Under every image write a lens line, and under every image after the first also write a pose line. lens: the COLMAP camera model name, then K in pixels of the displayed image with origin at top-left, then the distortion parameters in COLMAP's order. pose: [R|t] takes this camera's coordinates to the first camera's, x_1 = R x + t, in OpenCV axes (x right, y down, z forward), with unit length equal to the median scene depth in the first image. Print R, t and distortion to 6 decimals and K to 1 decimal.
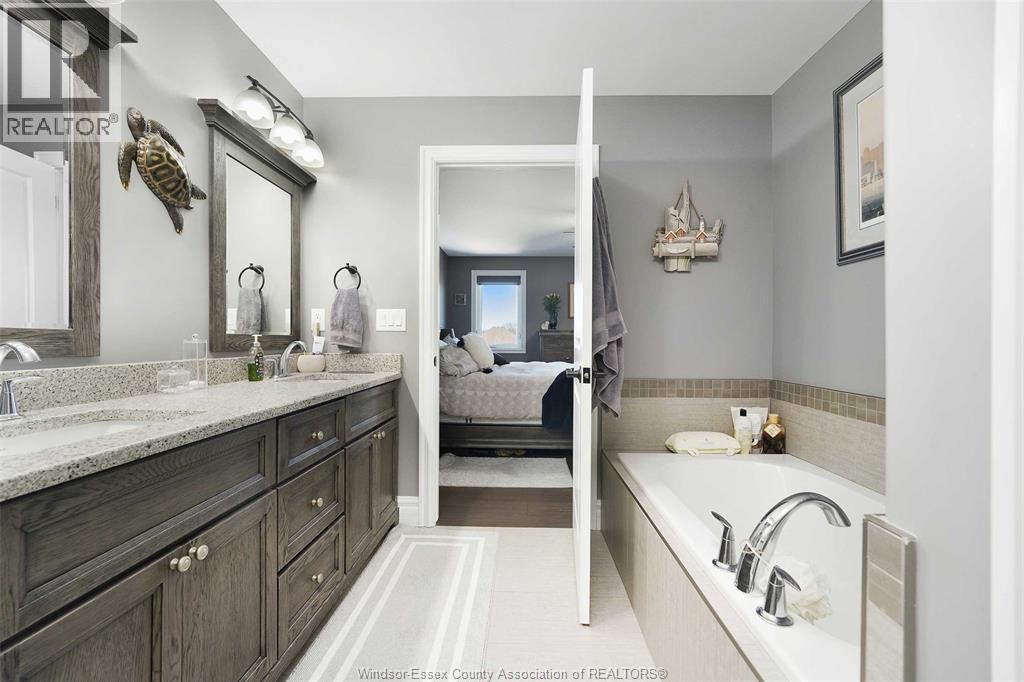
lens RADIAL K [[420.7, 0, 512.7], [0, 420.7, 337.9], [0, 0, 1]] dist [-0.013669, 0.000161]
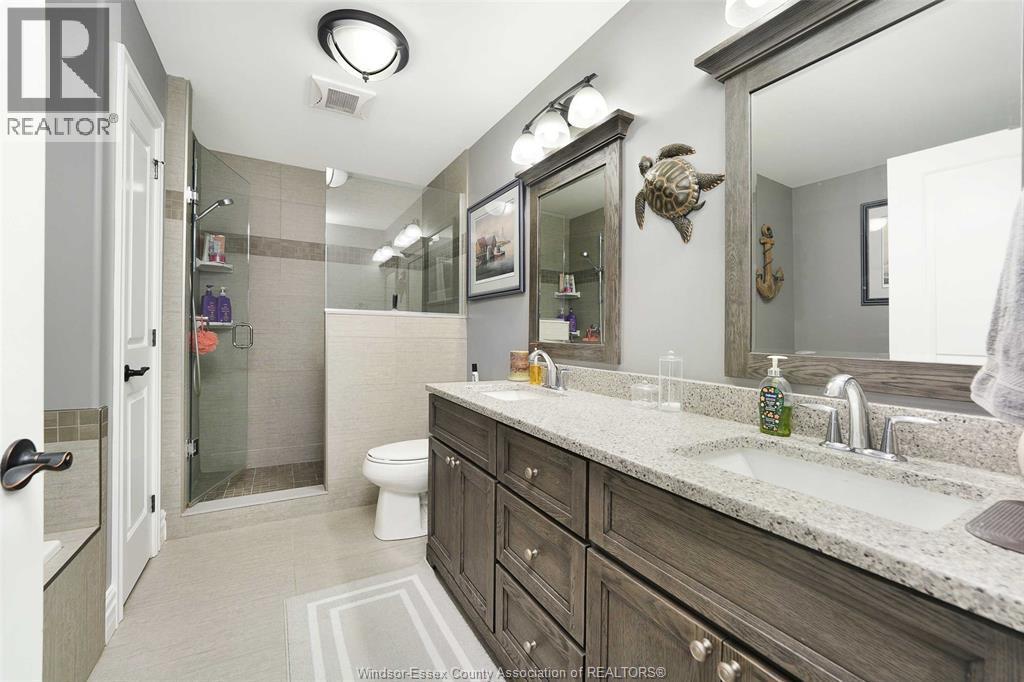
lens RADIAL K [[420.7, 0, 512.9], [0, 420.7, 338.6], [0, 0, 1]] dist [-0.013669, 0.000161]
pose [[-0.857585, -0.001262, -0.514341, 0.008014], [-0.007756, 0.999915, 0.010478, -0.039815], [0.514284, 0.012975, -0.857521, 1.476434]]
